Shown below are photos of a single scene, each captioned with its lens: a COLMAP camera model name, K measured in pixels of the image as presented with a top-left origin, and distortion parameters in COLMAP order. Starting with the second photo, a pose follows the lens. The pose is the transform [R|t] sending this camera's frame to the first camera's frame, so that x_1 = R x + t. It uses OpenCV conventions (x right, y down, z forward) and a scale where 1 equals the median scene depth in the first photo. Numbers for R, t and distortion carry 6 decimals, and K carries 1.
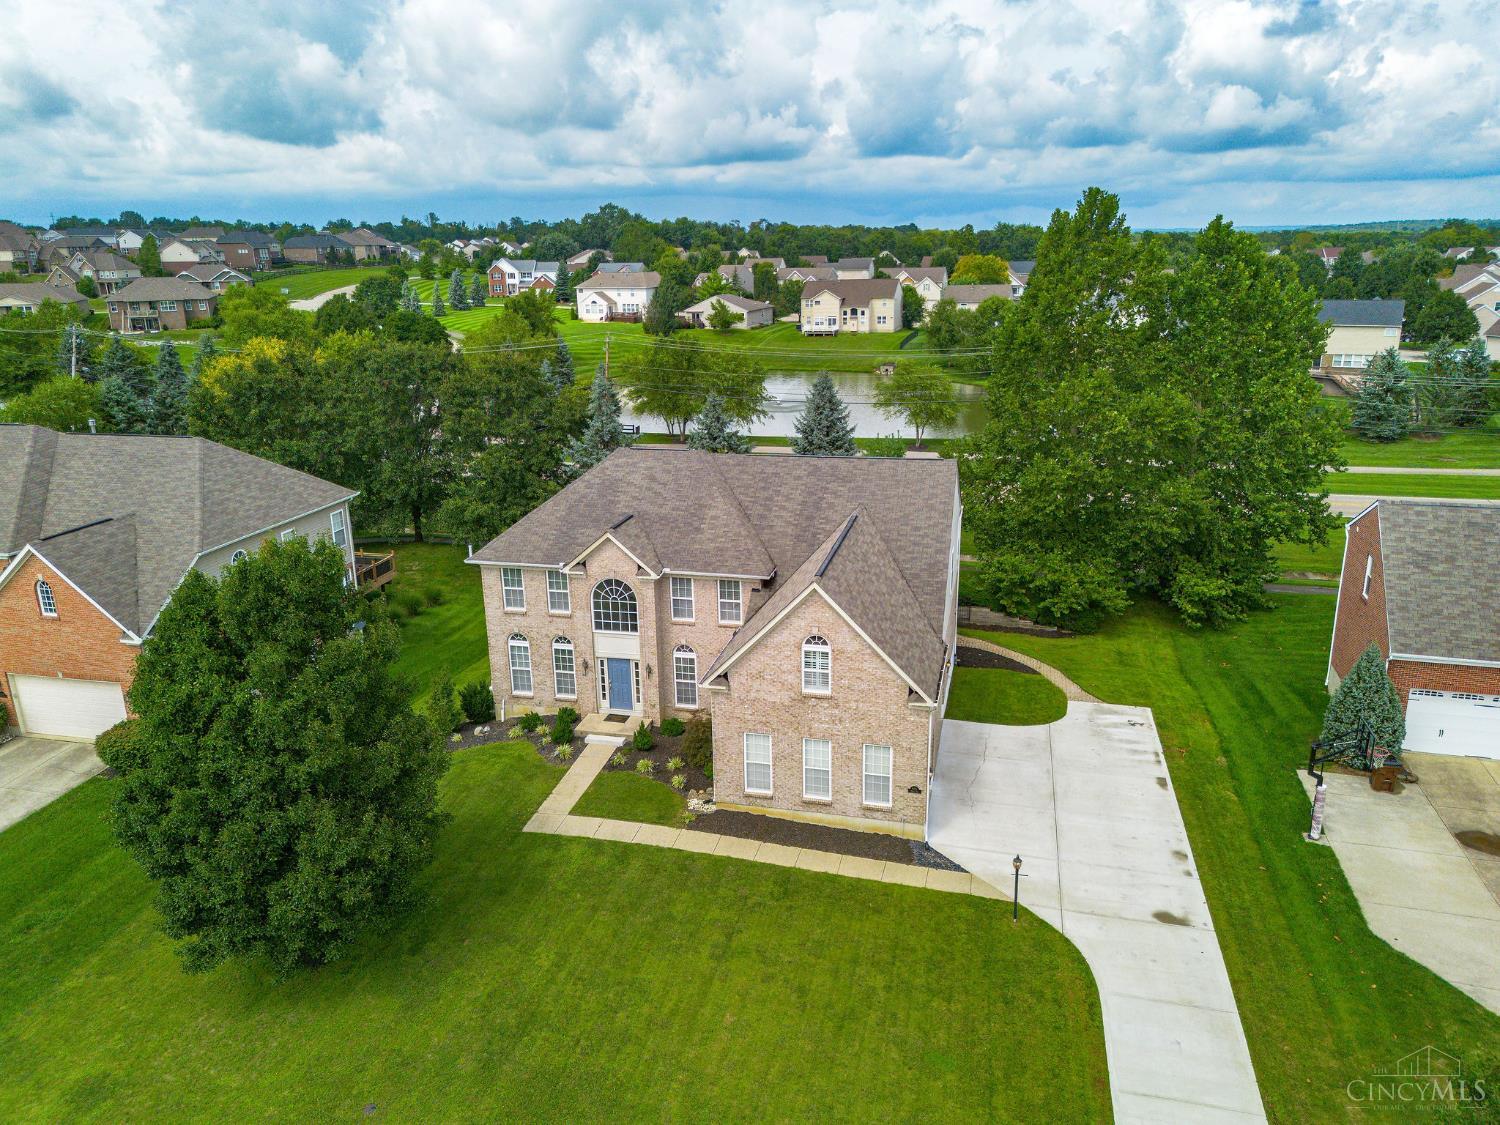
lens RADIAL K [[1067.3, 0, 777.4], [0, 1067.3, 528.3], [0, 0, 1]] dist [0.058194, -0.071999]
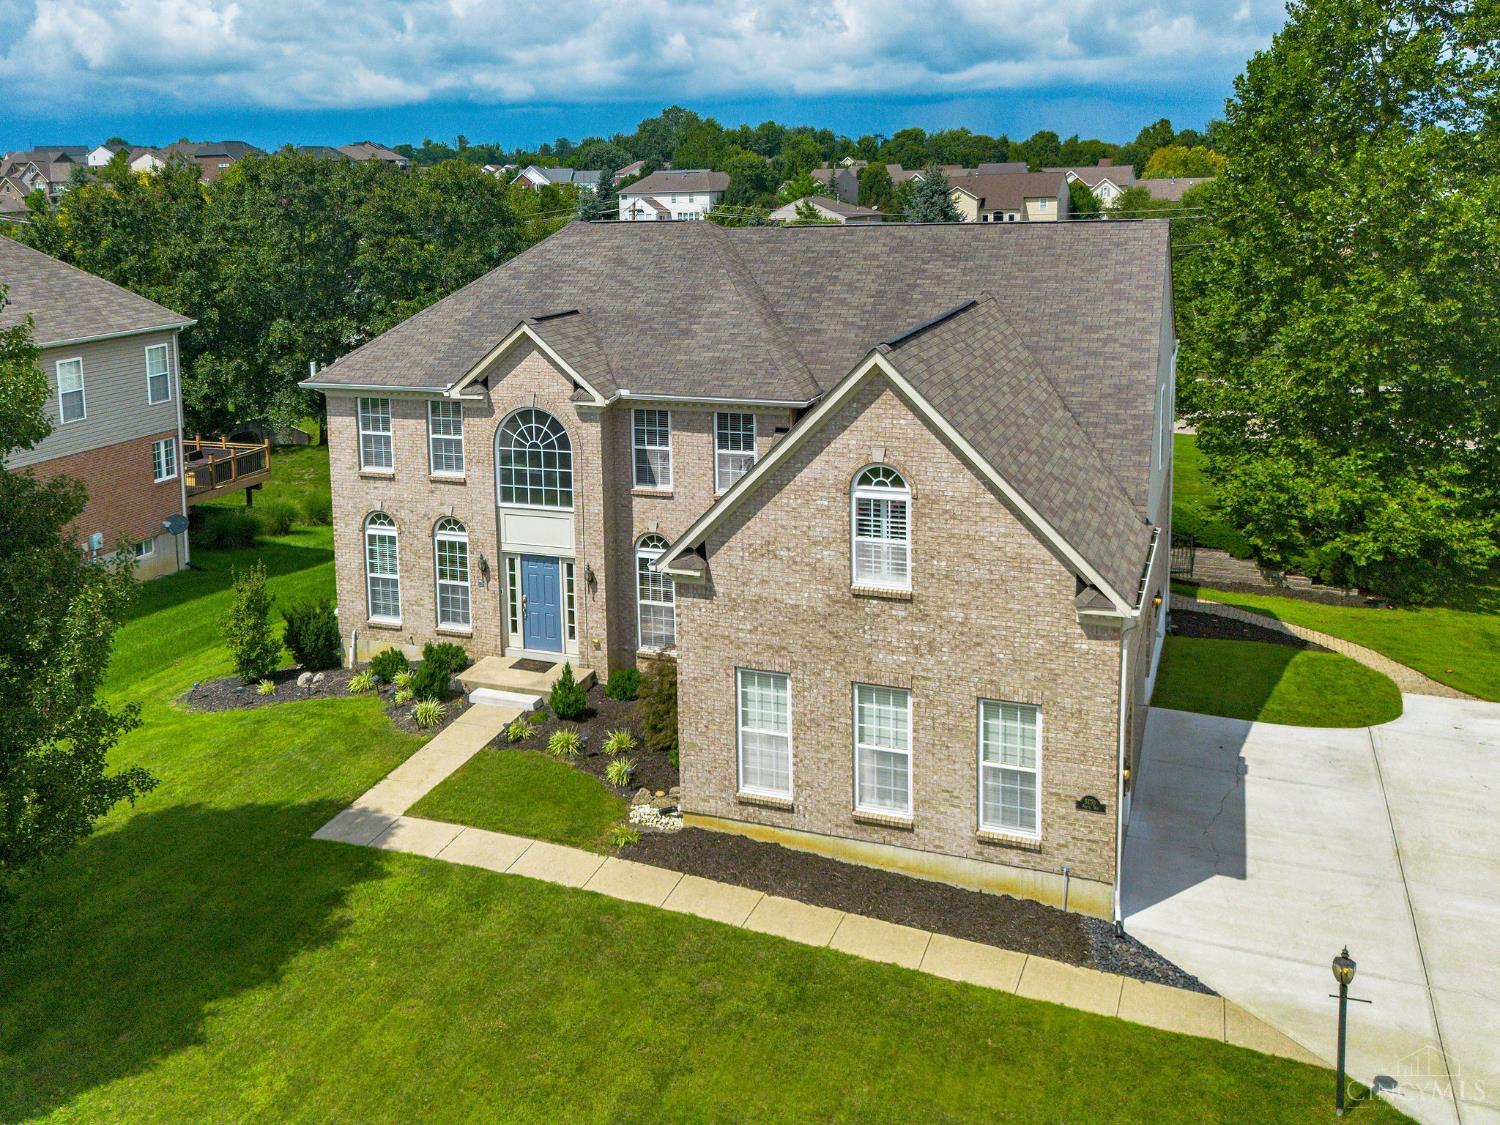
lens RADIAL K [[1062.6, 0, 750.0], [0, 1062.6, 562.5], [0, 0, 1]] dist [0.014354, -0.003767]
pose [[0.982700, 0.008218, -0.185020, 0.064148], [-0.036320, 0.988167, -0.149019, 0.206366], [0.181606, 0.153161, 0.971371, 0.482608]]
